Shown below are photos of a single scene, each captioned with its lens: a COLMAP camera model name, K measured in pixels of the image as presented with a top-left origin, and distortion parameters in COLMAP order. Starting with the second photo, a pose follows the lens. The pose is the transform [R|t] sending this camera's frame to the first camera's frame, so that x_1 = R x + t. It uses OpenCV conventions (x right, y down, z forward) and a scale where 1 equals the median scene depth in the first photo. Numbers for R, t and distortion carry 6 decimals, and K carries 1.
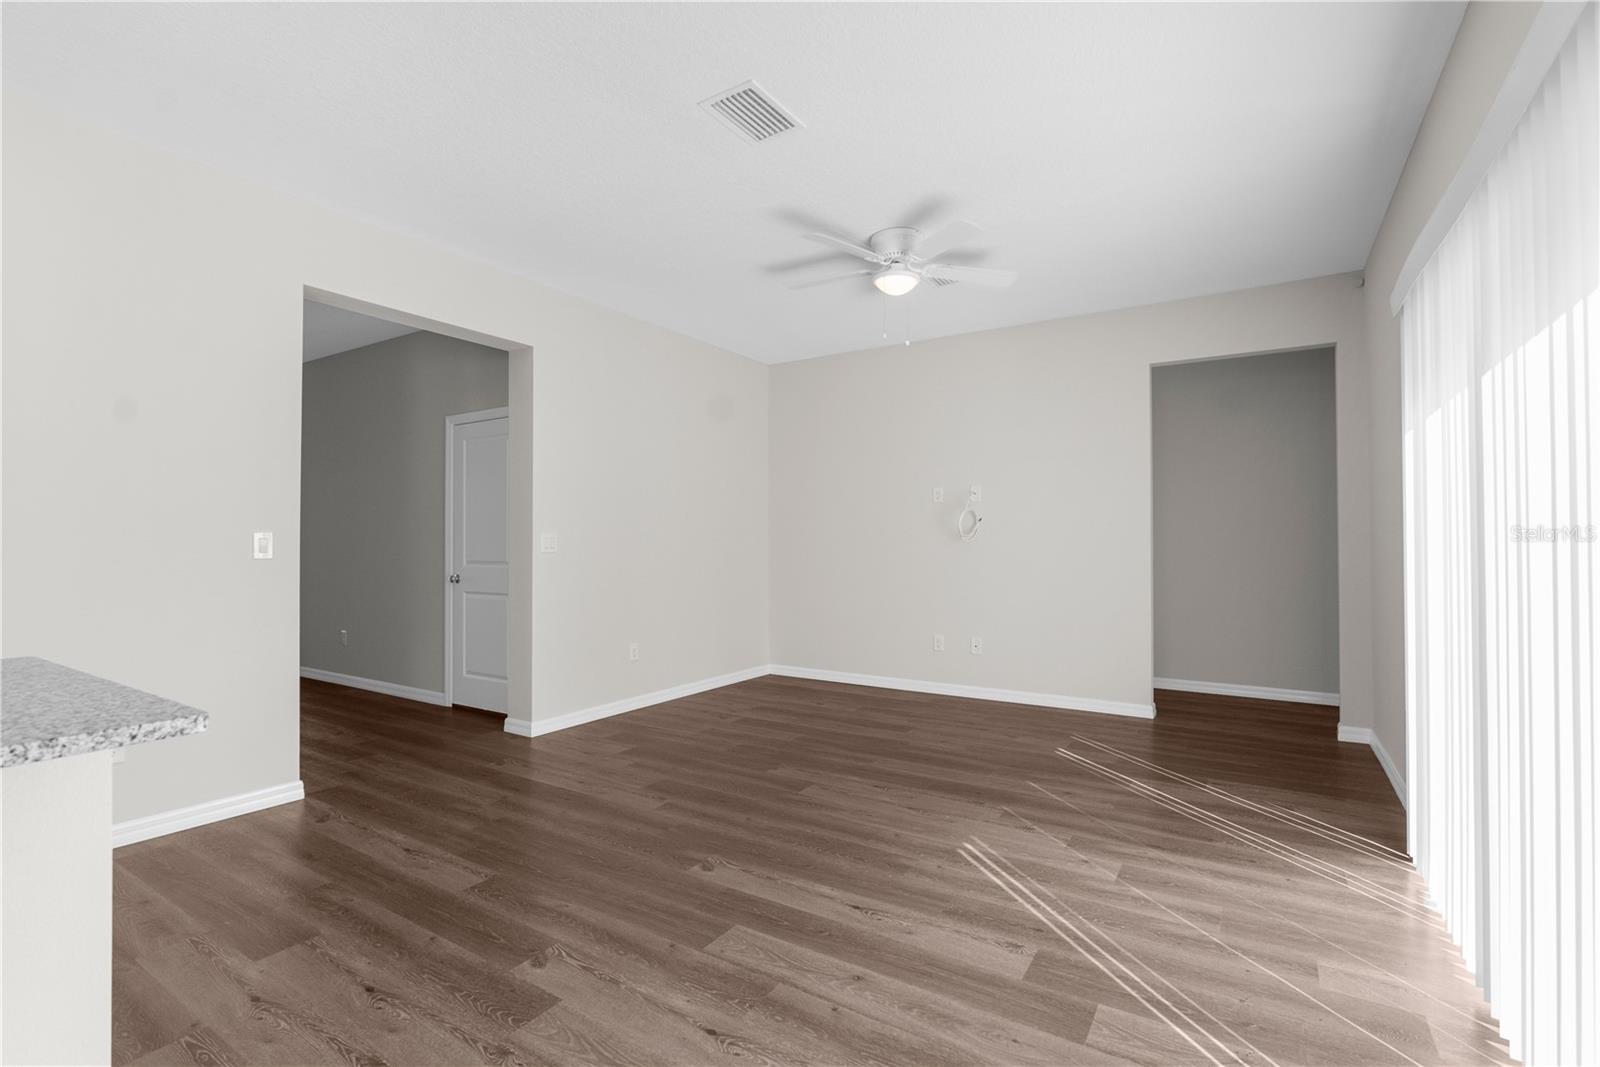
lens RADIAL K [[733.9, 0, 789.3], [0, 733.9, 535.6], [0, 0, 1]] dist [-0.011478, 0.005540]
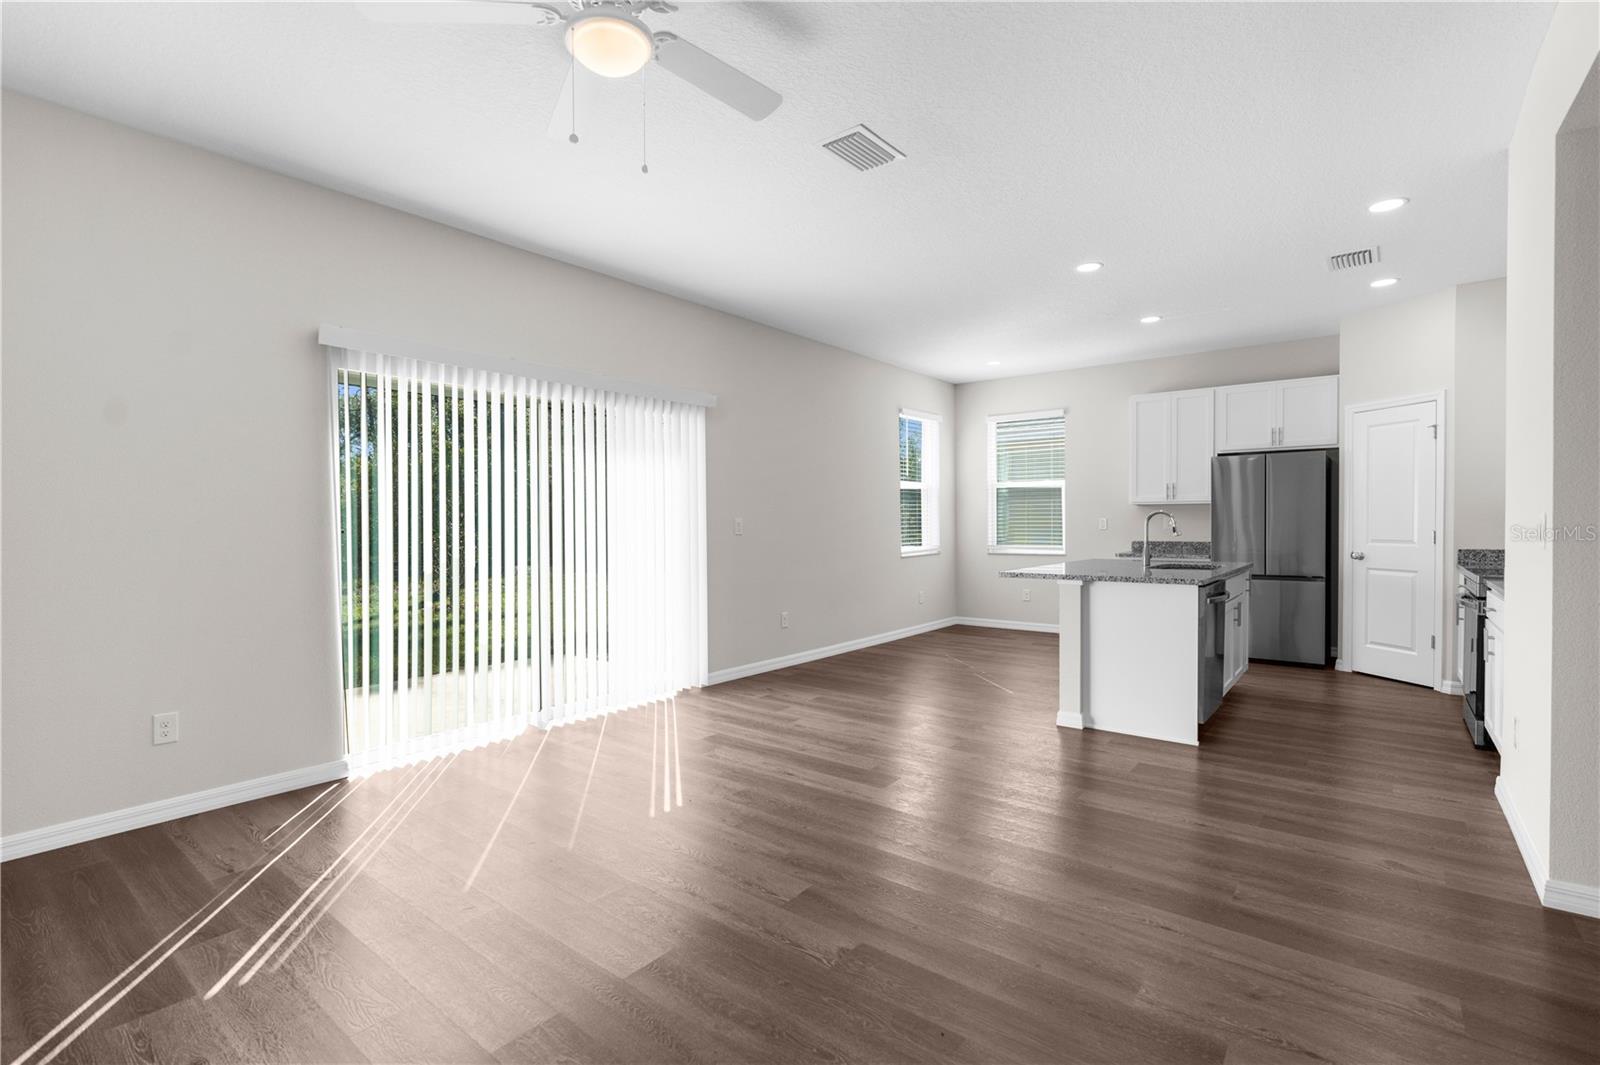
lens RADIAL K [[733.9, 0, 780.4], [0, 733.9, 534.0], [0, 0, 1]] dist [-0.011478, 0.005540]
pose [[-0.993801, 0.006716, 0.110972, -0.048568], [0.007527, 0.999948, 0.006887, 0.007990], [-0.110920, 0.007680, -0.993800, 2.119453]]
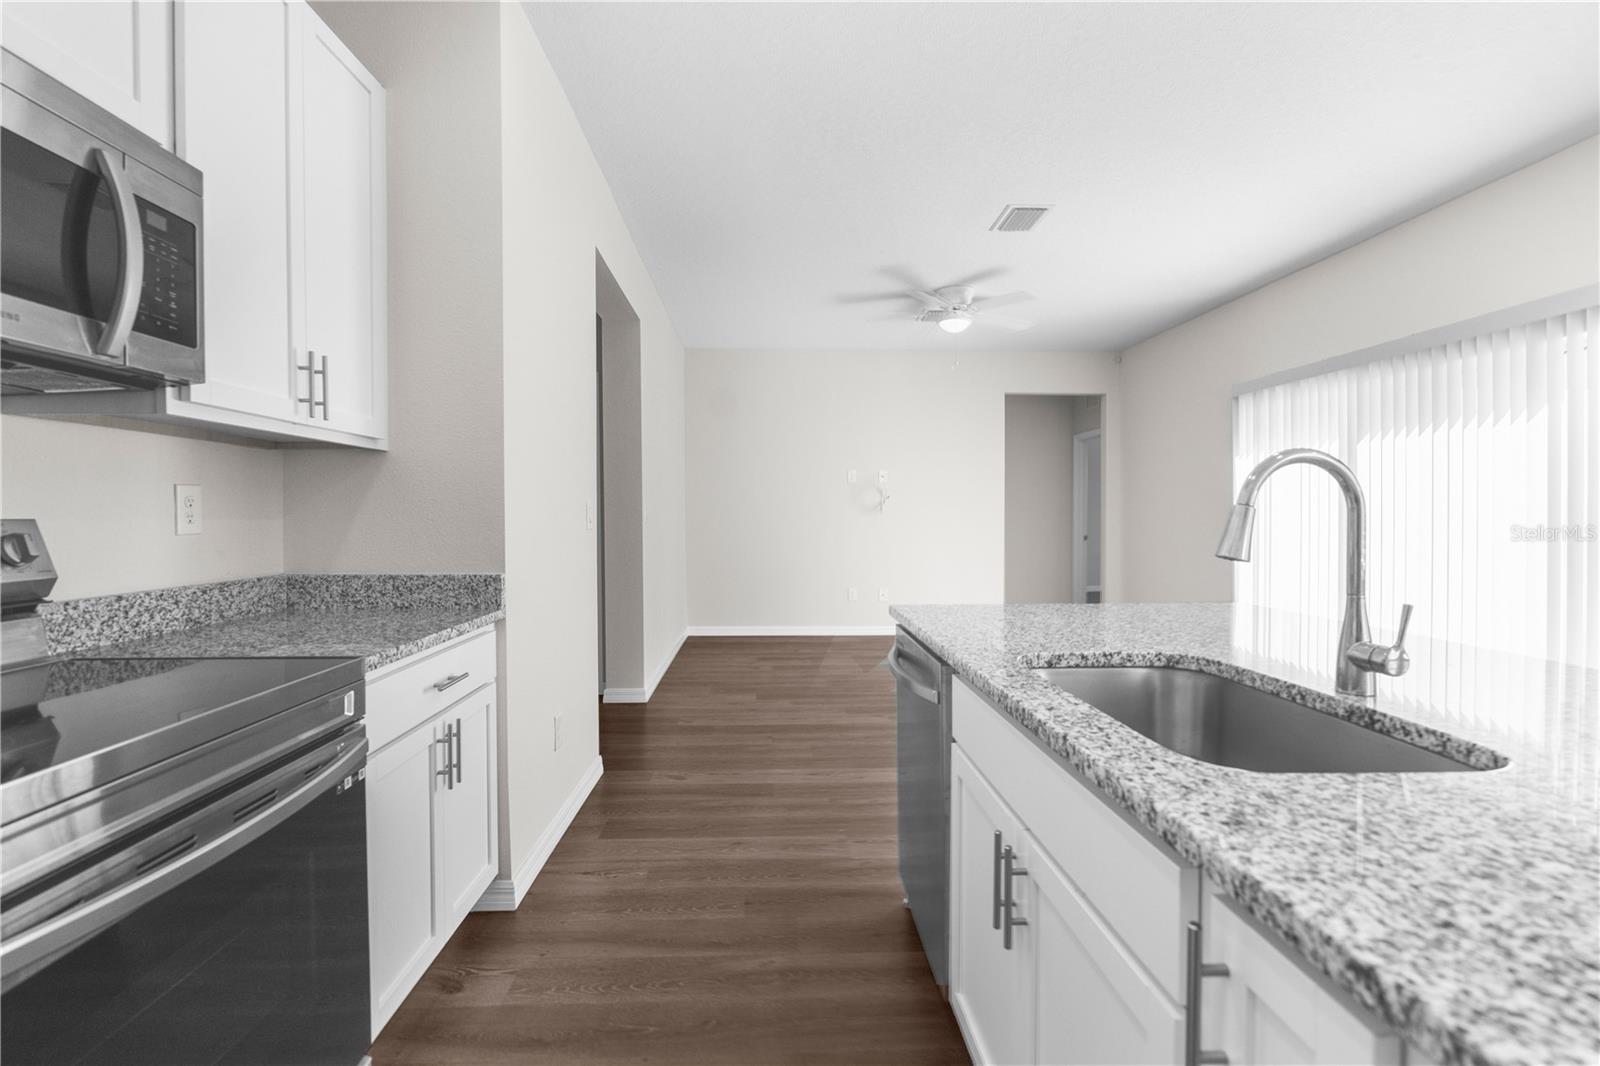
lens RADIAL K [[733.9, 0, 802.7], [0, 733.9, 526.9], [0, 0, 1]] dist [-0.011478, 0.005540]
pose [[0.823422, -0.005239, 0.567405, -1.241477], [-0.009285, 0.999699, 0.022704, 0.005549], [-0.567353, -0.023963, 0.823126, 0.040078]]
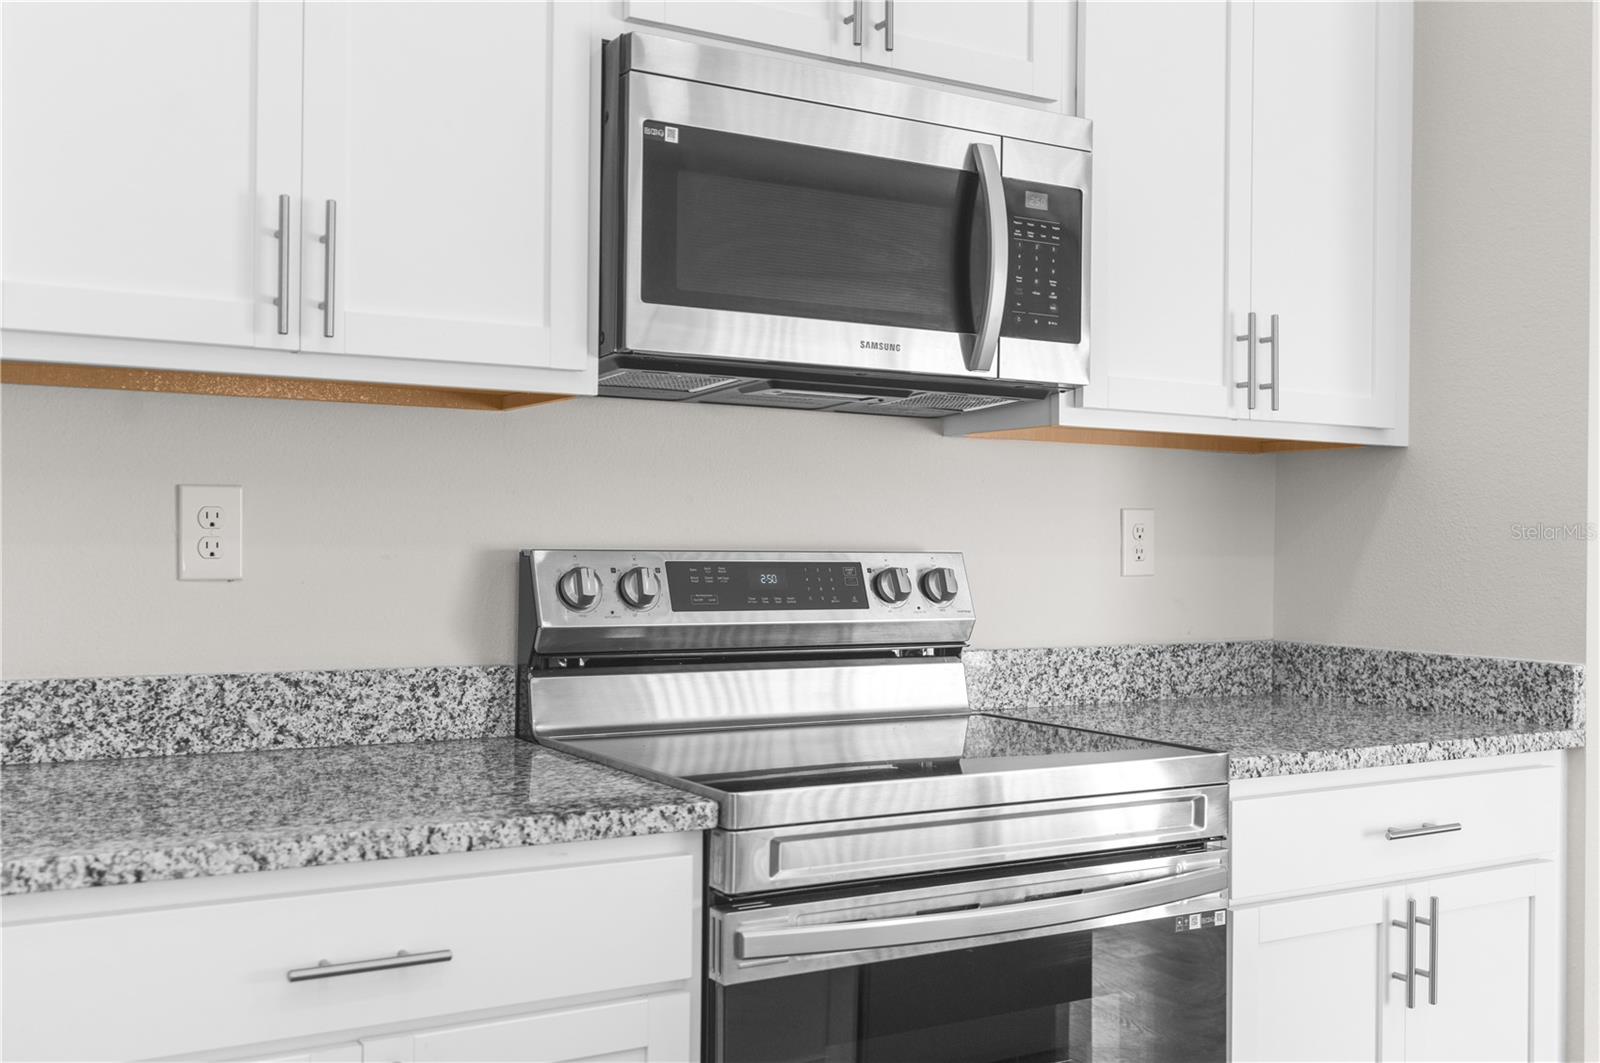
lens RADIAL K [[1569.7, 0, 813.5], [0, 1569.7, 547.4], [0, 0, 1]] dist [0.025875, 0.000000]
pose [[0.891934, 0.013370, -0.451969, -1.045350], [-0.008389, 0.999880, 0.013023, 0.001519], [0.452089, -0.007824, 0.891939, -0.141991]]
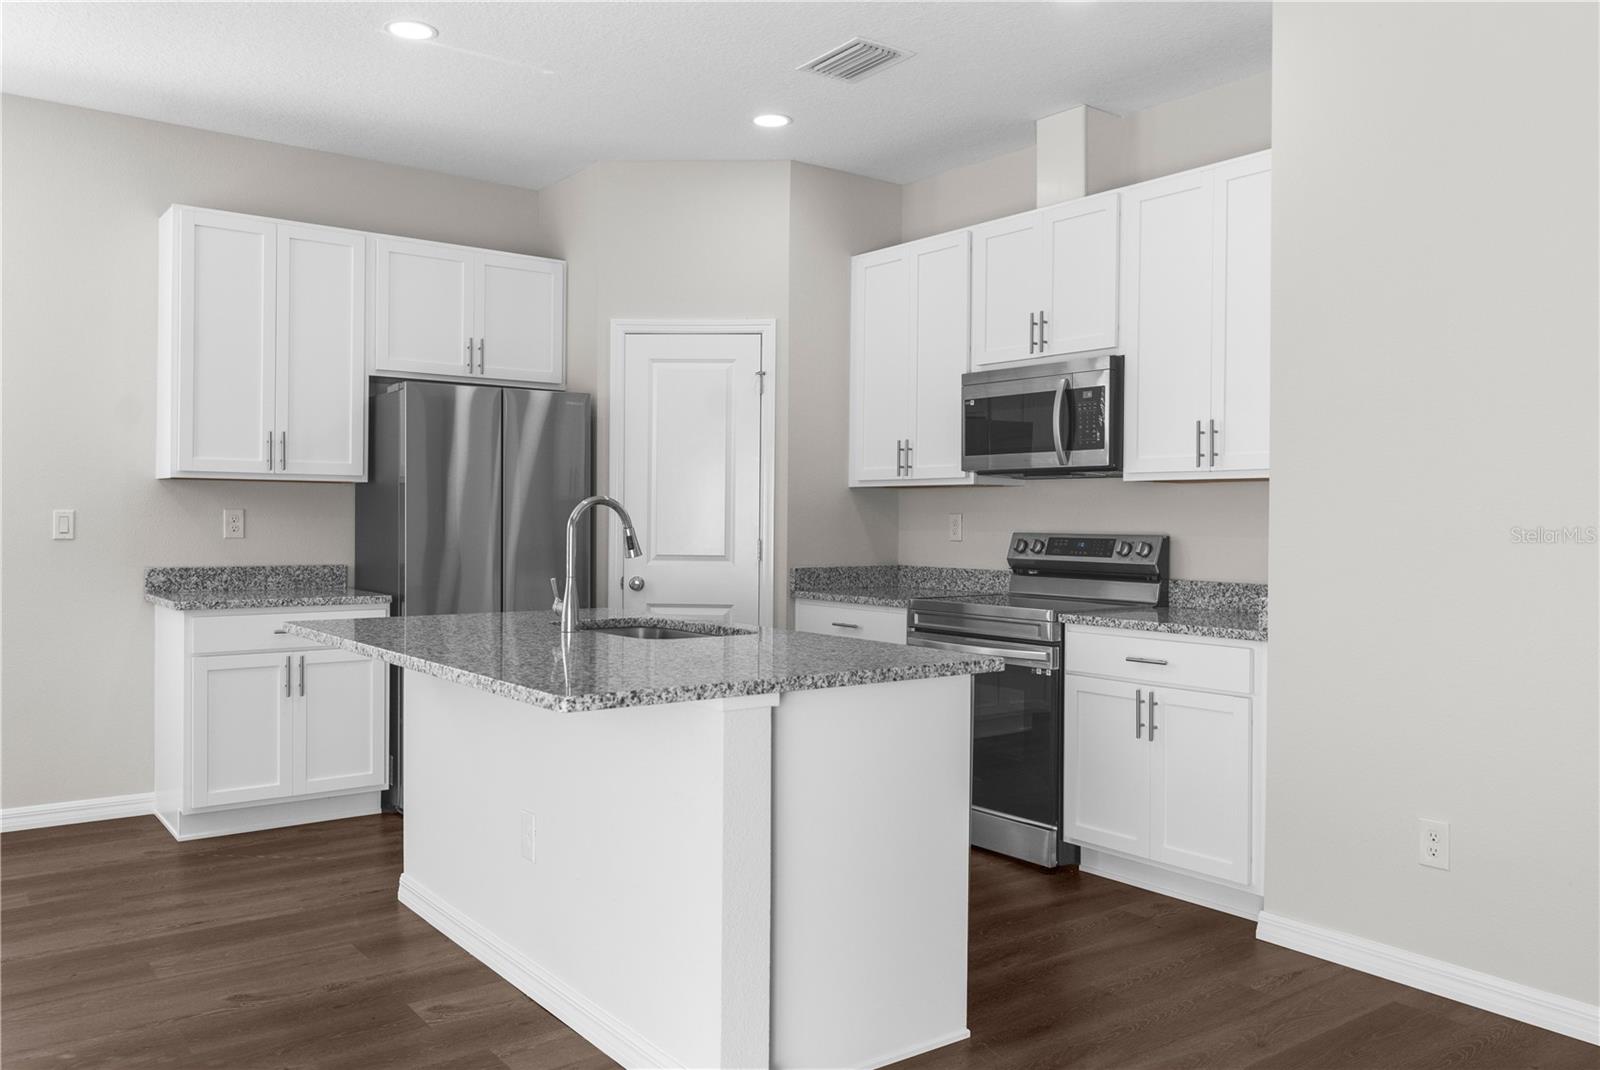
lens RADIAL K [[1251.2, 0, 809.7], [0, 1251.2, 525.4], [0, 0, 1]] dist [0.001370, 0.001012]
pose [[-0.347730, 0.005867, -0.937576, 0.347266], [0.003511, 0.999982, 0.004955, -0.007034], [0.937588, -0.001568, -0.347745, 0.869429]]
